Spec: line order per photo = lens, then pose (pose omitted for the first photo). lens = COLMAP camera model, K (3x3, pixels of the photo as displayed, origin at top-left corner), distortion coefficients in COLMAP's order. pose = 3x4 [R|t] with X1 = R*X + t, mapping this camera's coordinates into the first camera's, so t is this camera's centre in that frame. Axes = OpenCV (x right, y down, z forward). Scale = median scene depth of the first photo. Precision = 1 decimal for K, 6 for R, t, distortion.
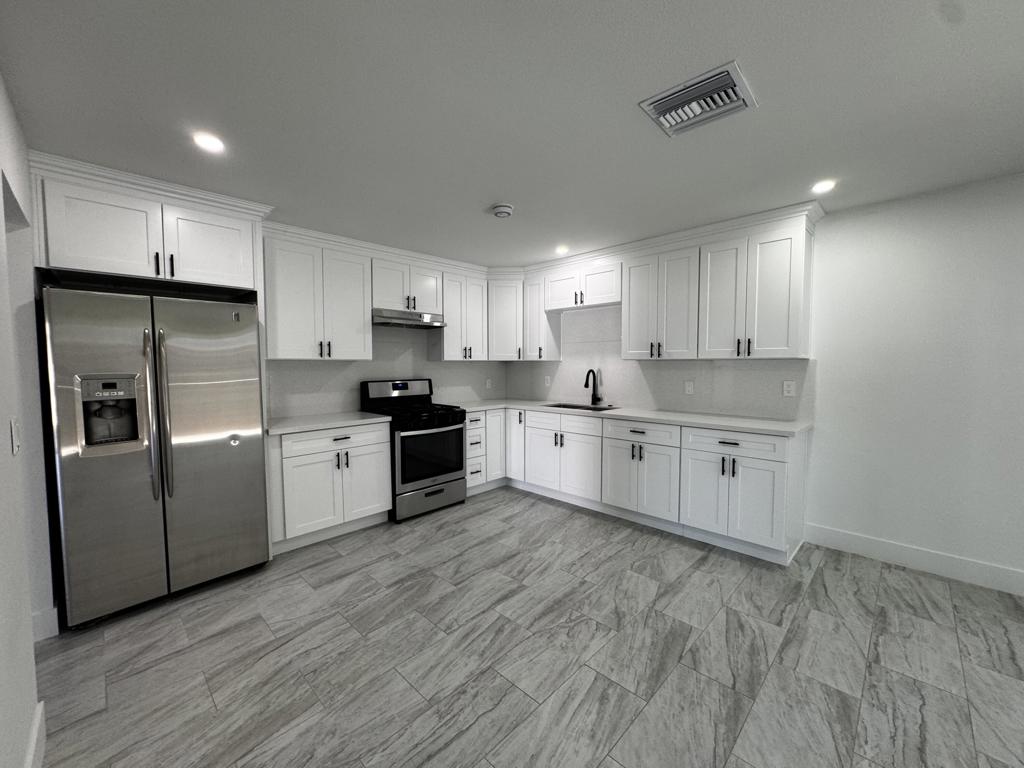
lens RADIAL K [[408.1, 0, 512.1], [0, 408.1, 386.0], [0, 0, 1]] dist [0.002016, 0.000724]
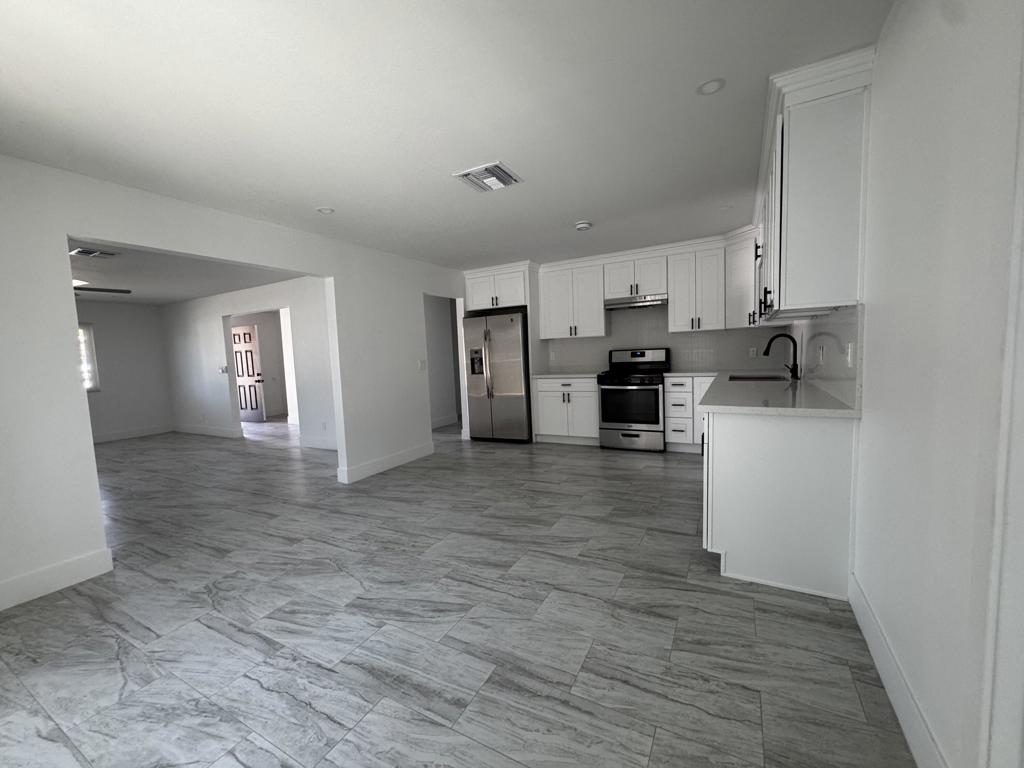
lens RADIAL K [[408.1, 0, 513.1], [0, 408.1, 386.0], [0, 0, 1]] dist [0.002016, 0.000724]
pose [[0.267079, 0.069691, -0.961151, 1.370236], [-0.010930, 0.997537, 0.069292, 0.024541], [0.963613, -0.008001, 0.267183, 0.419867]]
